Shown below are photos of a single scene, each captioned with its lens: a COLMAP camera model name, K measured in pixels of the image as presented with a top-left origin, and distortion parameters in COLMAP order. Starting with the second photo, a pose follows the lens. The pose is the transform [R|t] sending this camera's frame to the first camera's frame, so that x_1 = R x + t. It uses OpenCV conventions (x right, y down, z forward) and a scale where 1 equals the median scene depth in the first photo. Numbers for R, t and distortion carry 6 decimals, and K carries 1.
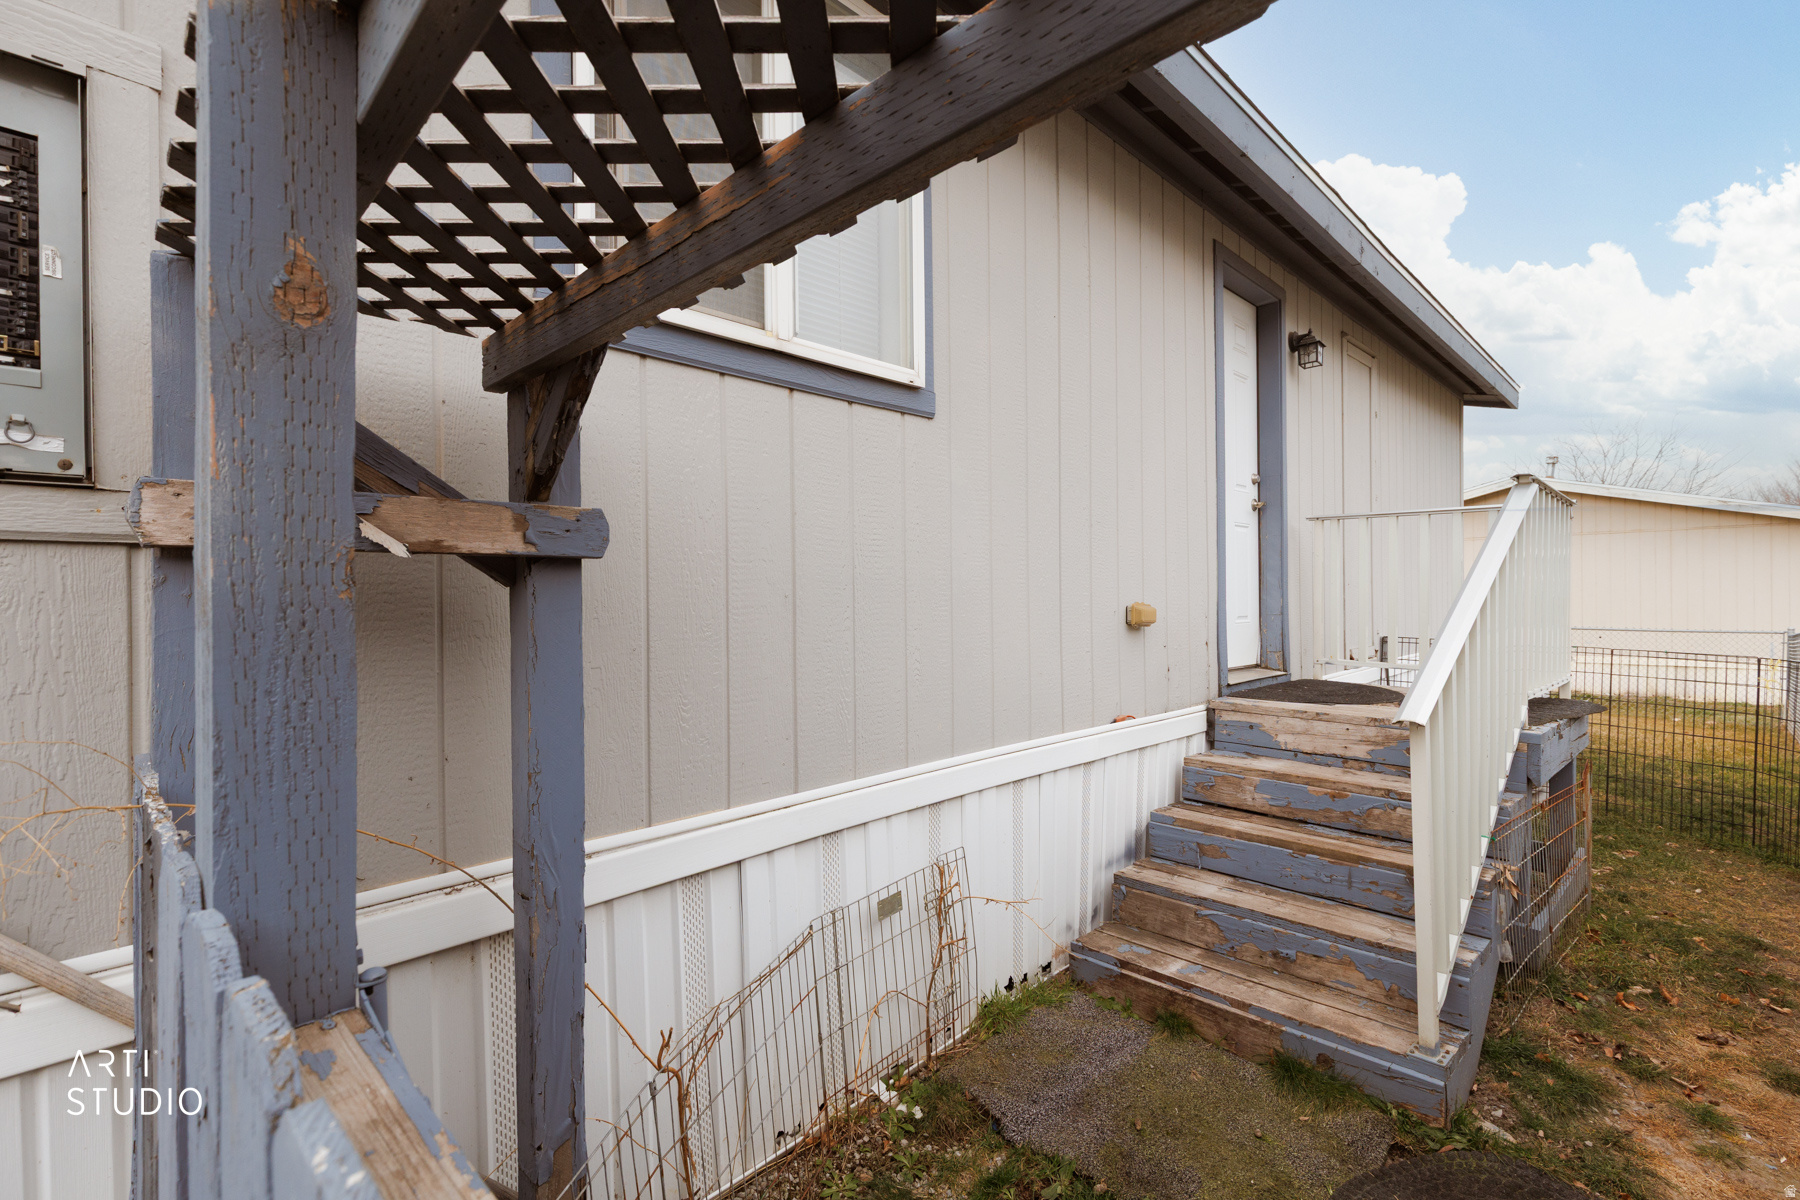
lens RADIAL K [[810.2, 0, 900.0], [0, 810.2, 600.0], [0, 0, 1]] dist [0.006863, -0.000330]
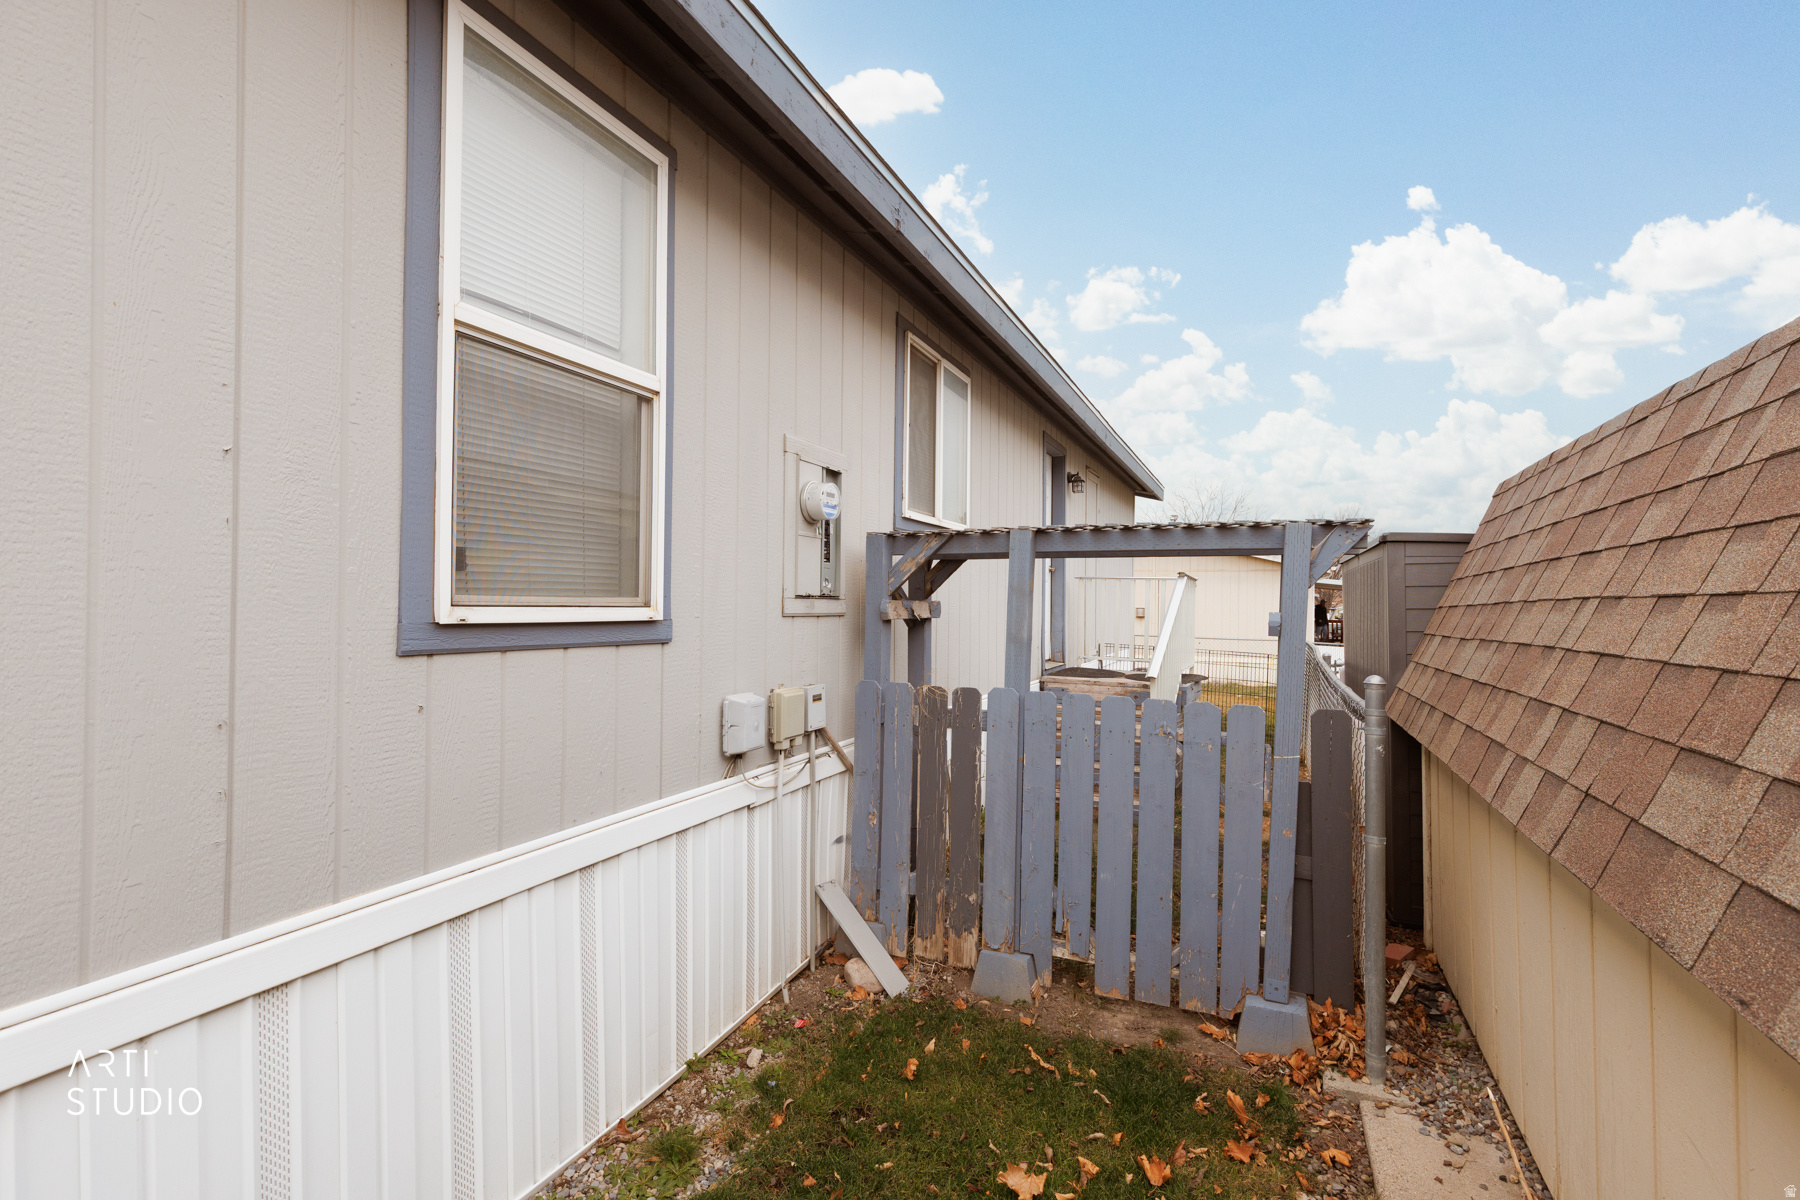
lens RADIAL K [[810.2, 0, 900.0], [0, 810.2, 600.0], [0, 0, 1]] dist [0.006863, -0.000330]
pose [[0.936043, 0.022603, 0.351158, -0.487099], [-0.020906, 0.999744, -0.008623, -0.027571], [-0.351263, 0.000731, 0.936276, -0.537798]]
